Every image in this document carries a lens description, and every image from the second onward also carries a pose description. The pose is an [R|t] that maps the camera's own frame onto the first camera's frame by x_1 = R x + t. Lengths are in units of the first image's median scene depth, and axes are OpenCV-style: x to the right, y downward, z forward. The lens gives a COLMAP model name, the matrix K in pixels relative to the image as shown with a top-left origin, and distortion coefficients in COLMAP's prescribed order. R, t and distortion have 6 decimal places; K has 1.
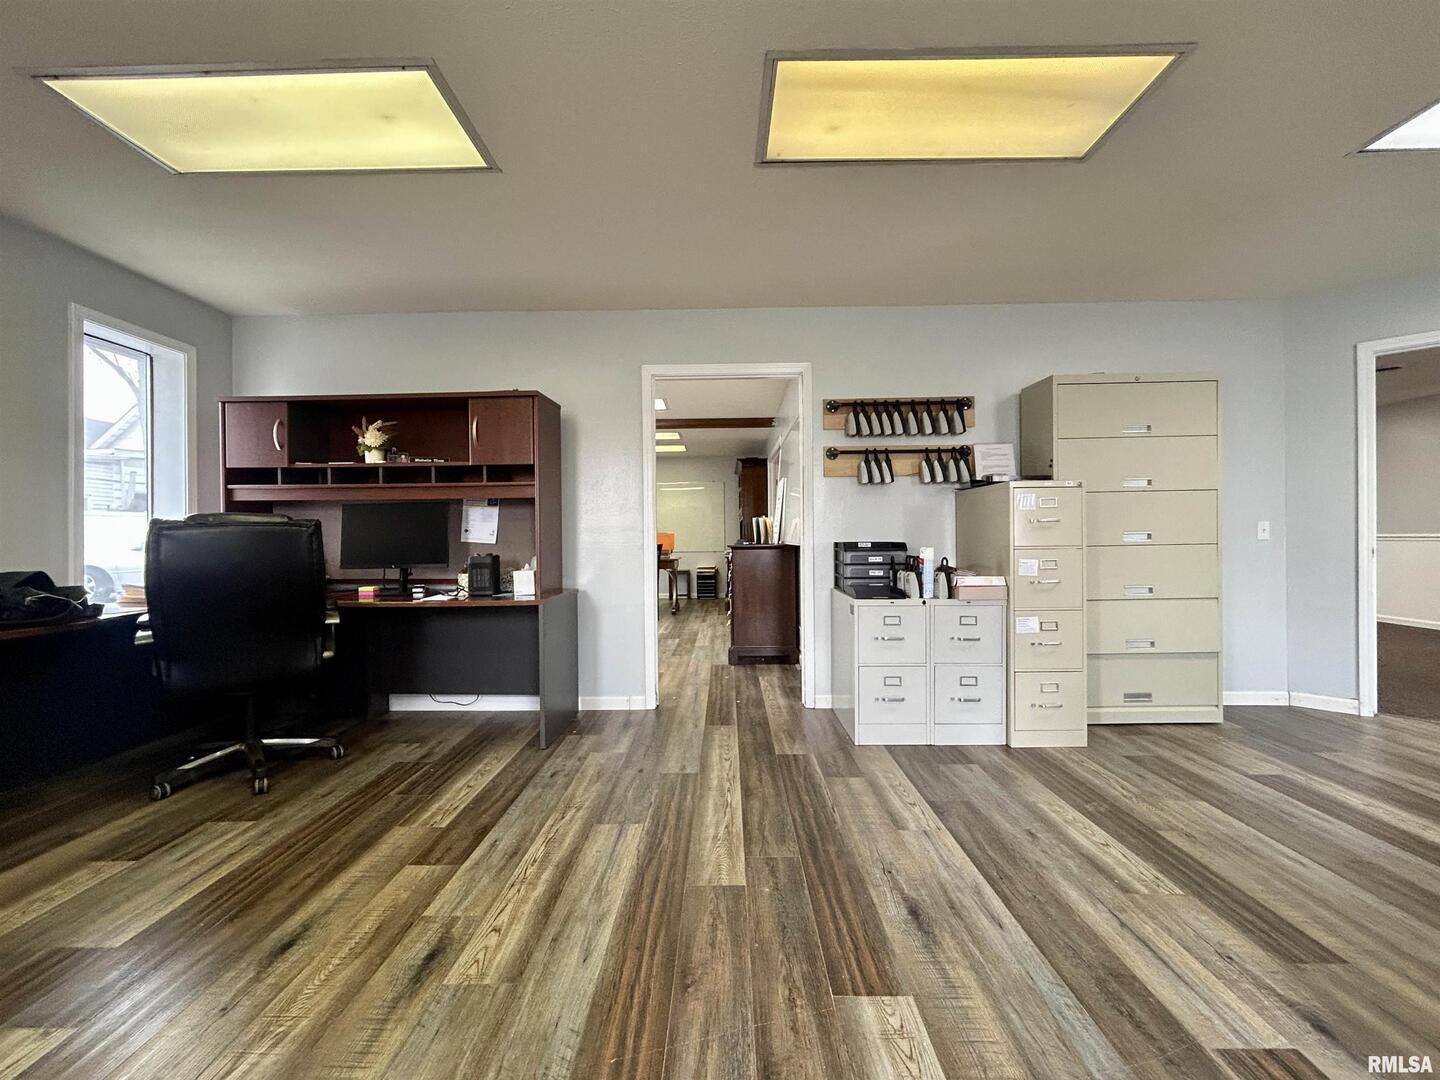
lens RADIAL K [[598.0, 0, 720.0], [0, 598.0, 540.0], [0, 0, 1]] dist [-0.003860, 0.003544]
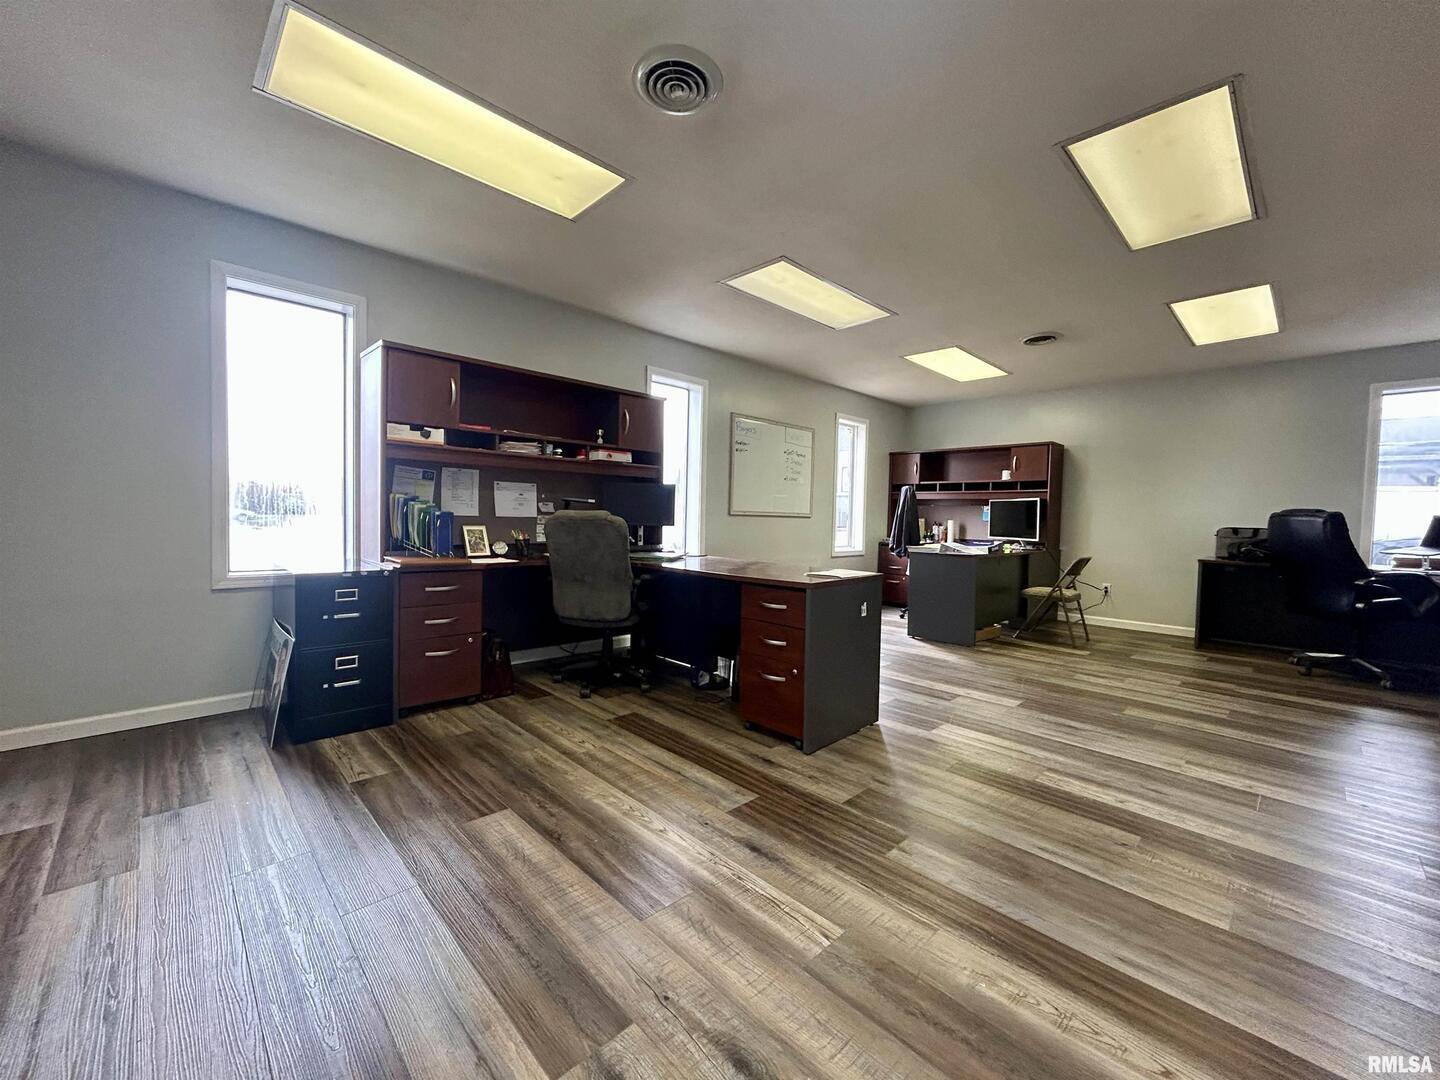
lens RADIAL K [[598.0, 0, 720.0], [0, 598.0, 540.0], [0, 0, 1]] dist [-0.003860, 0.003544]
pose [[-0.701445, 0.026332, -0.712237, 1.950116], [-0.009004, 0.998910, 0.045799, -0.019144], [0.712667, 0.038538, -0.700443, 1.231931]]
